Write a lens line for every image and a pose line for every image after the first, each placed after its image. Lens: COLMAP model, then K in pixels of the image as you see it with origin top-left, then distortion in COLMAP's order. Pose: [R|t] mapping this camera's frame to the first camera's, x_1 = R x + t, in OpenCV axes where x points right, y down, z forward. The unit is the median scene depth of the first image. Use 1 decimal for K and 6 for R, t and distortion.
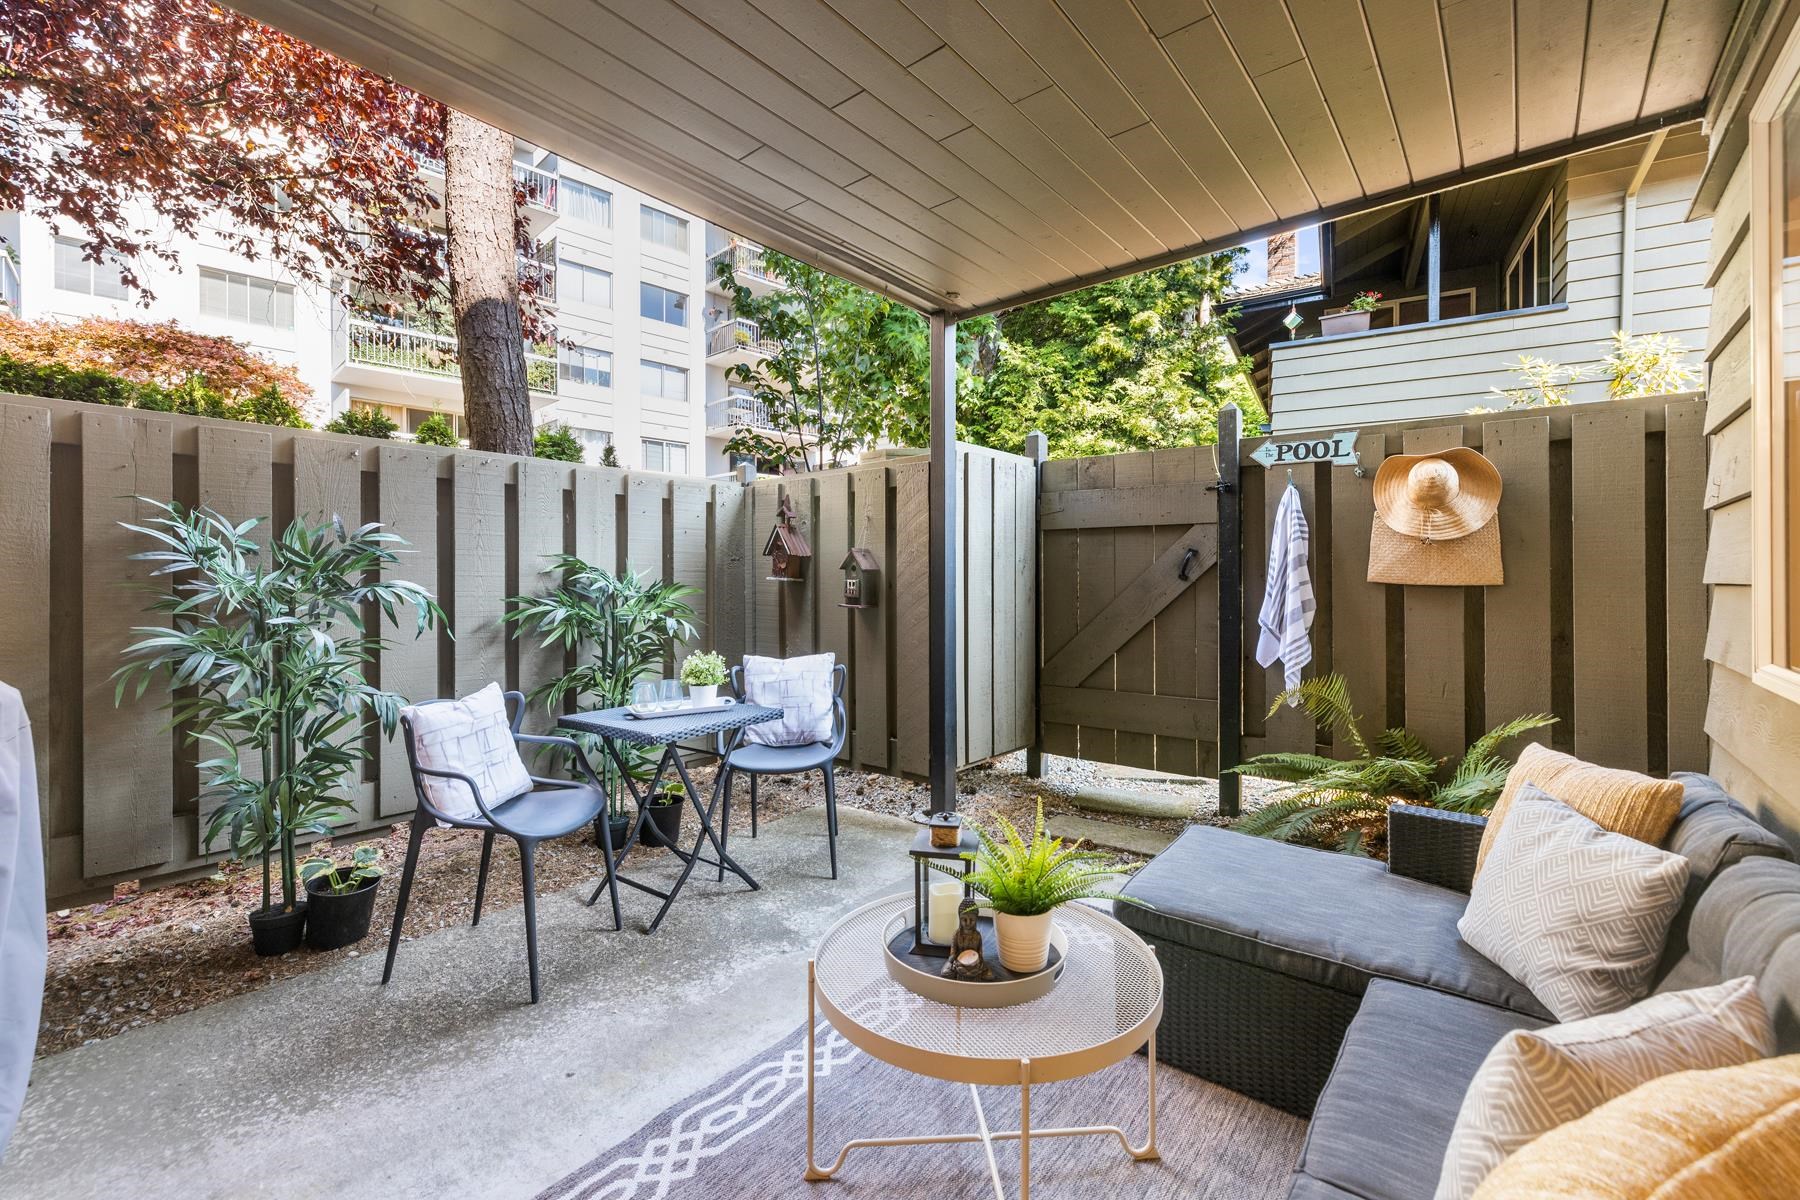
lens RADIAL K [[752.9, 0, 920.9], [0, 752.9, 574.9], [0, 0, 1]] dist [-0.001518, 0.001911]
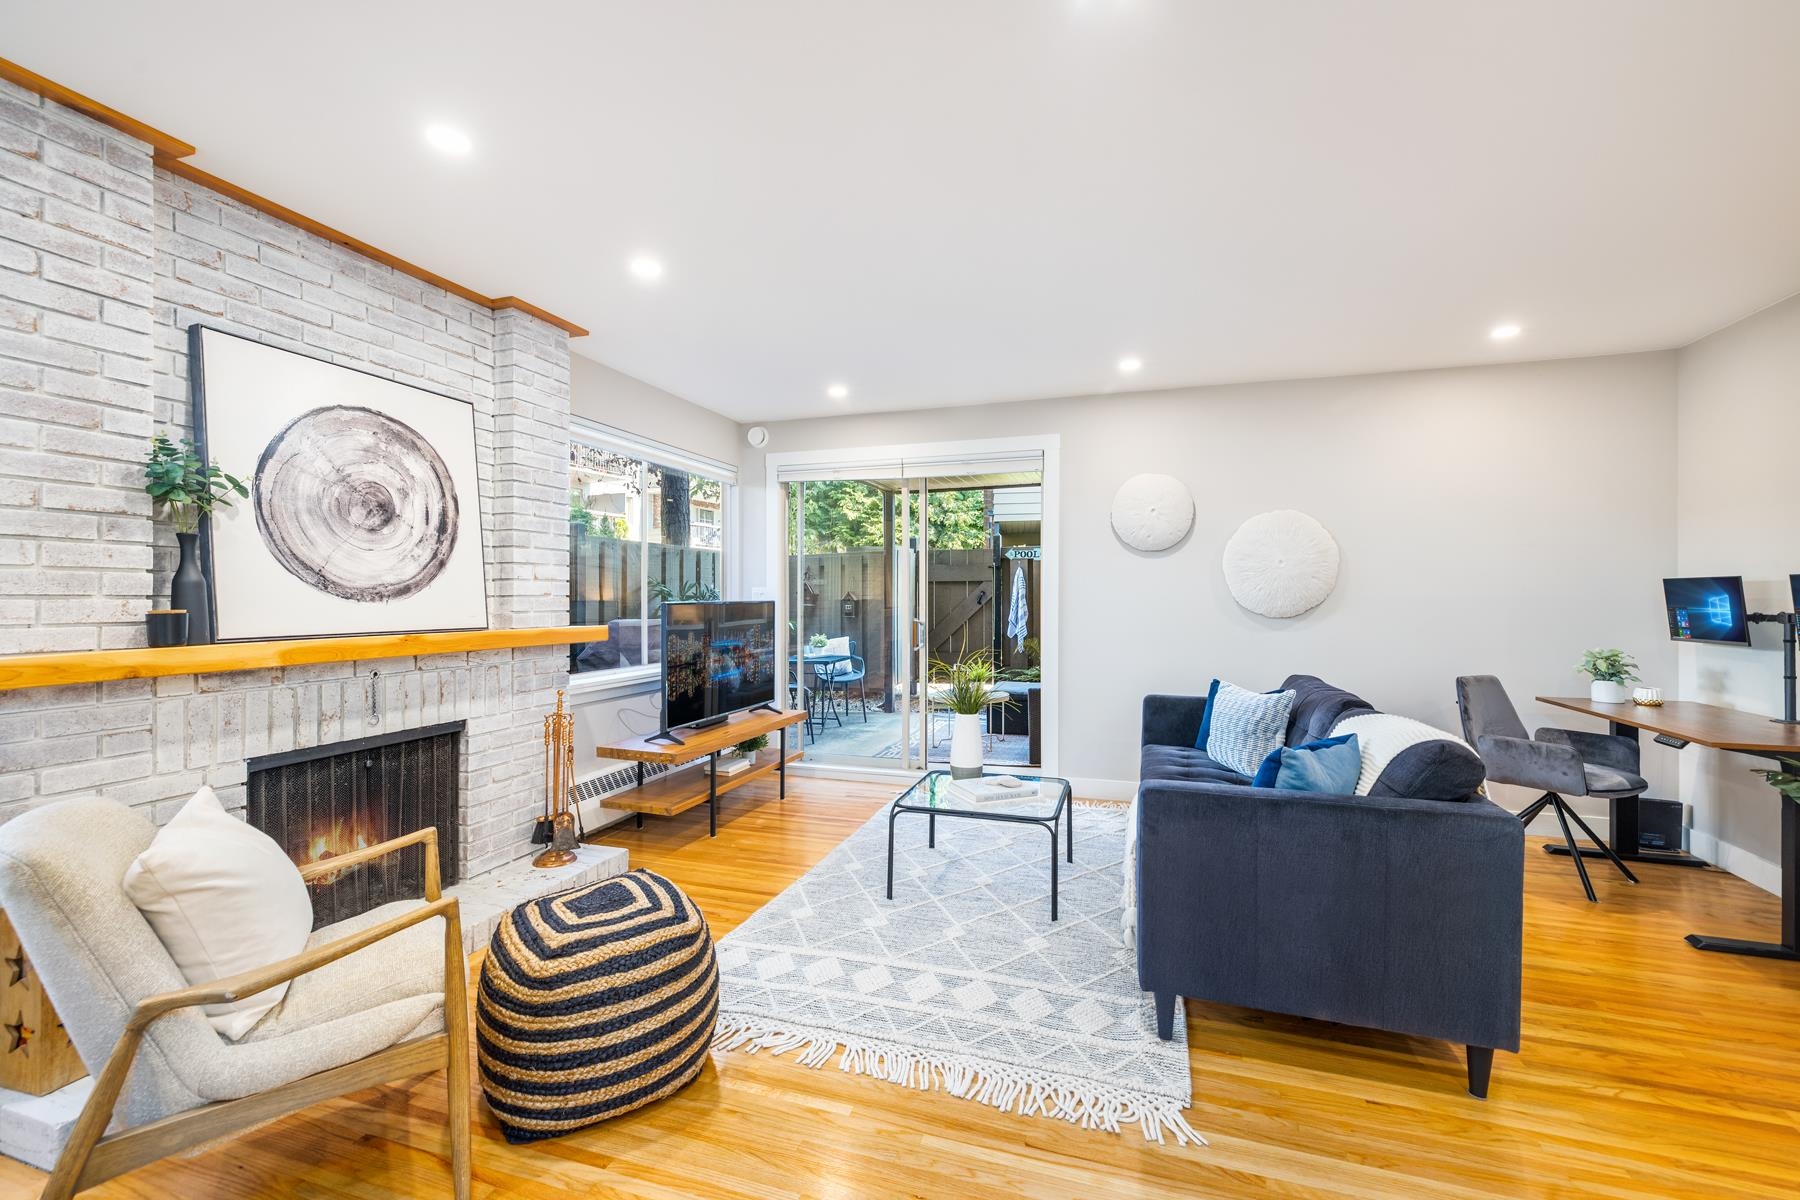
lens RADIAL K [[752.9, 0, 910.8], [0, 752.9, 592.5], [0, 0, 1]] dist [-0.001518, 0.001911]
pose [[0.937299, -0.002980, 0.348514, -0.757638], [0.004808, 0.999979, -0.004381, -0.020778], [-0.348494, 0.005782, 0.937293, -1.288802]]
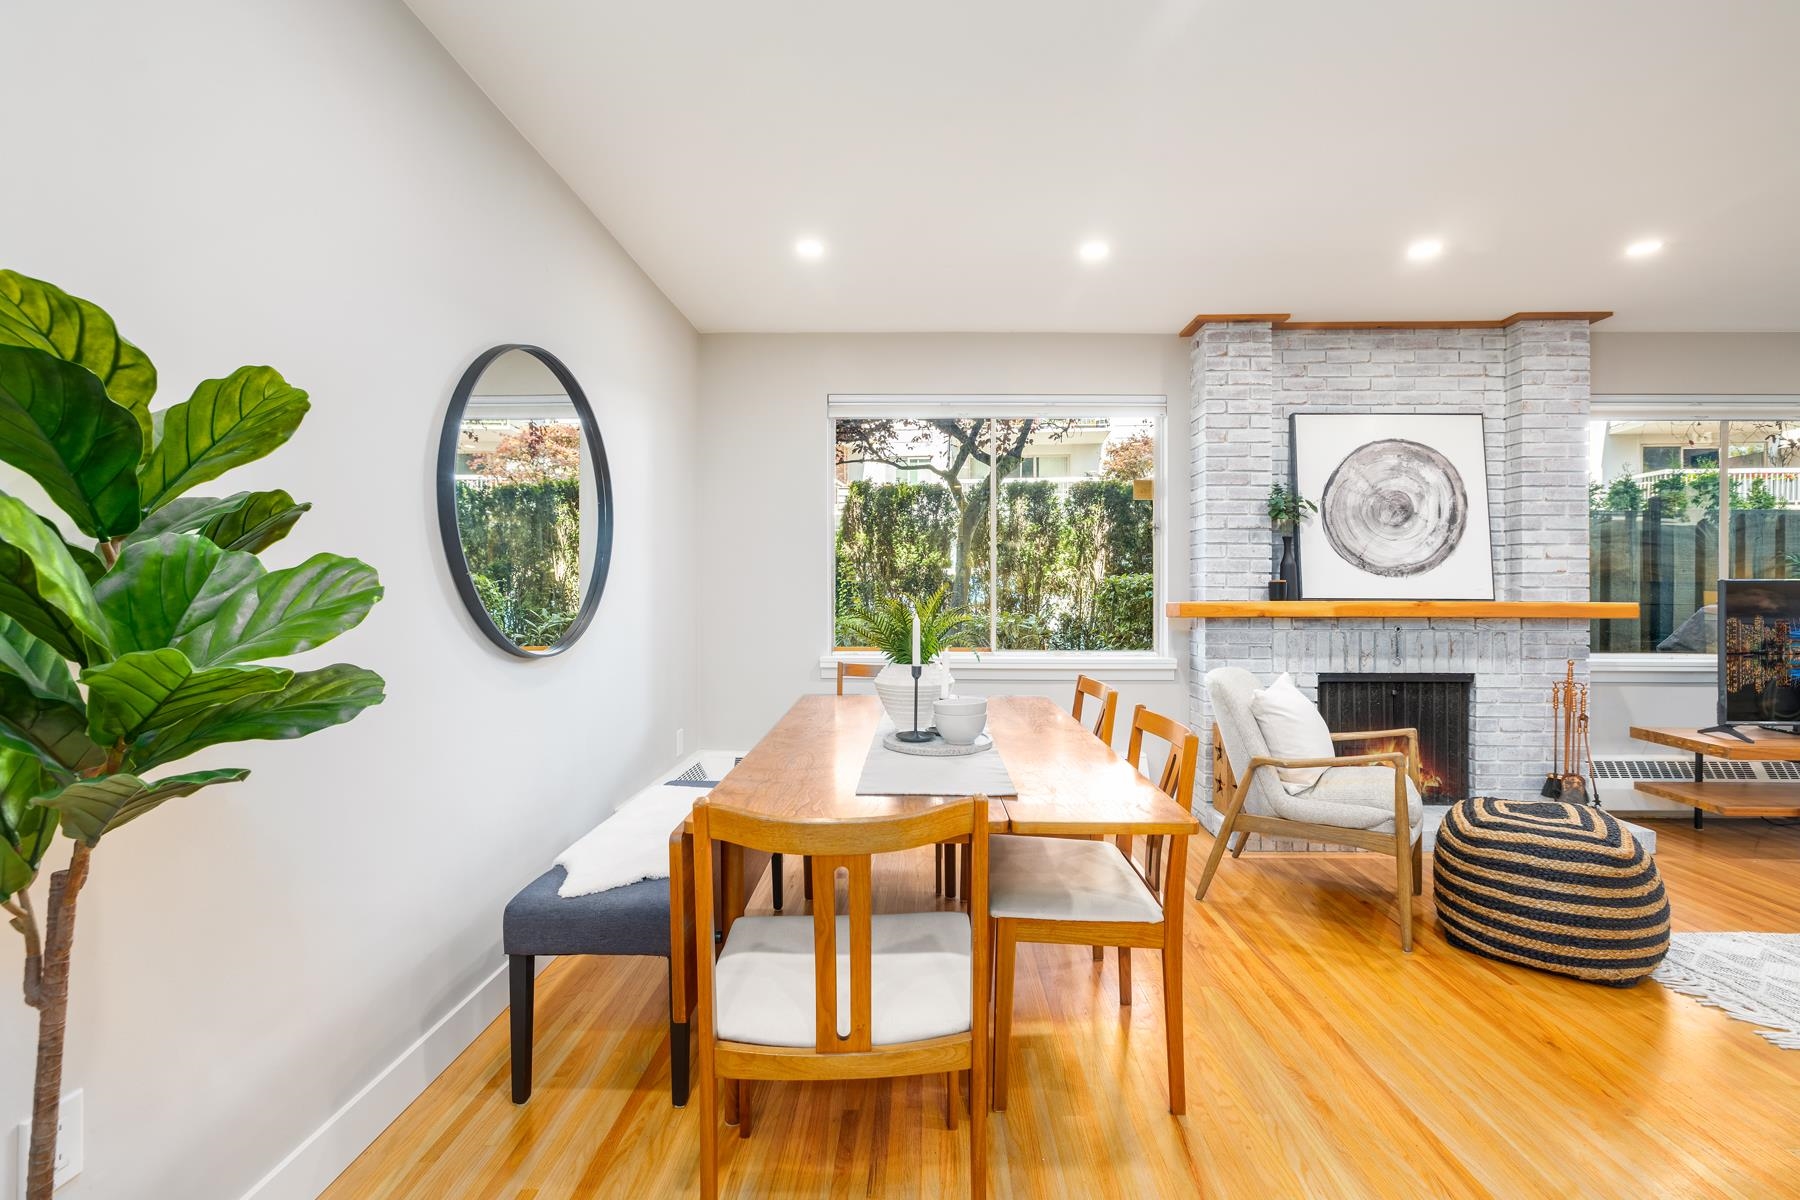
lens RADIAL K [[752.9, 0, 915.9], [0, 752.9, 587.8], [0, 0, 1]] dist [-0.001518, 0.001911]
pose [[0.607451, -0.003266, -0.794350, -0.580321], [-0.000446, 0.999990, -0.004453, 0.001545], [0.794357, 0.003059, 0.607443, -1.555999]]
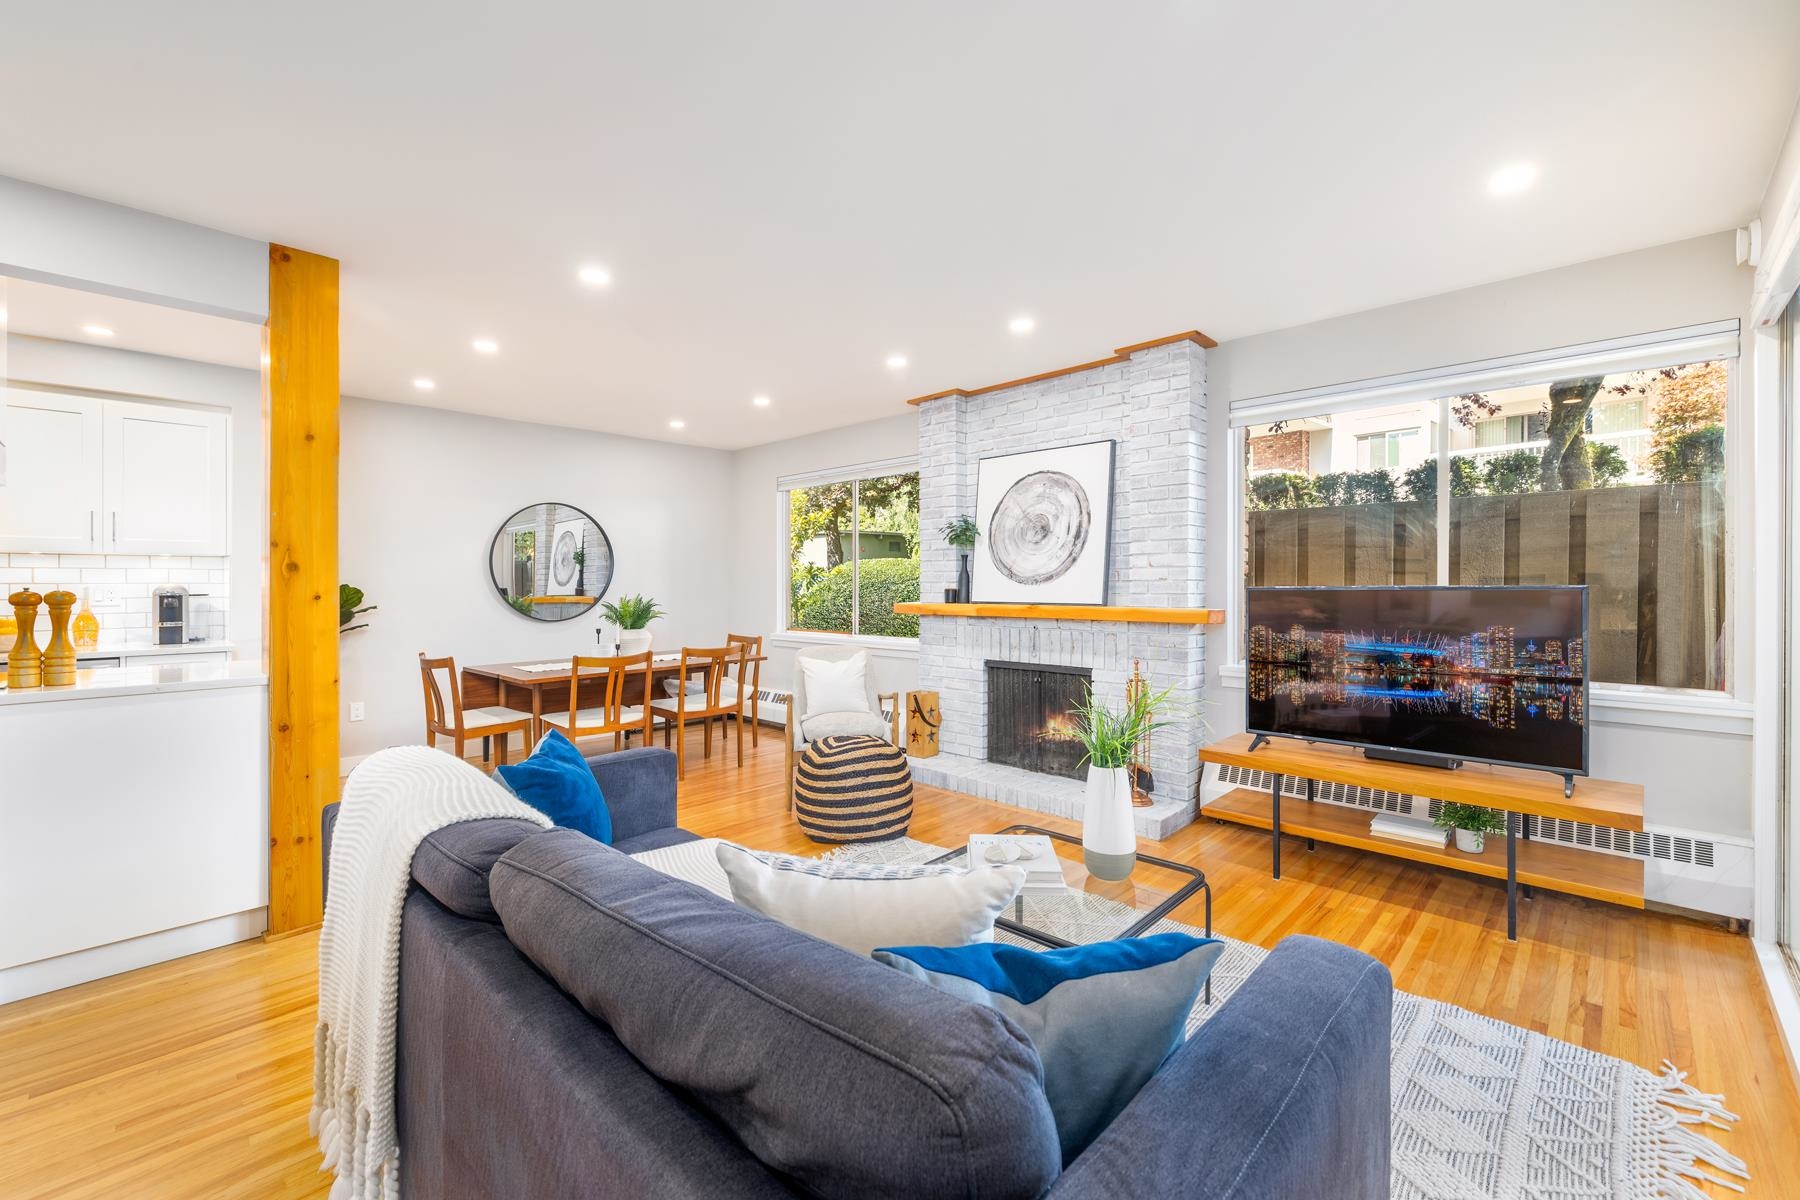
lens RADIAL K [[752.9, 0, 905.0], [0, 752.9, 582.3], [0, 0, 1]] dist [-0.001518, 0.001911]
pose [[-0.100298, -0.004206, -0.994949, 0.254263], [0.002106, 0.999988, -0.004439, -0.016734], [0.994955, -0.002540, -0.100288, -0.524290]]
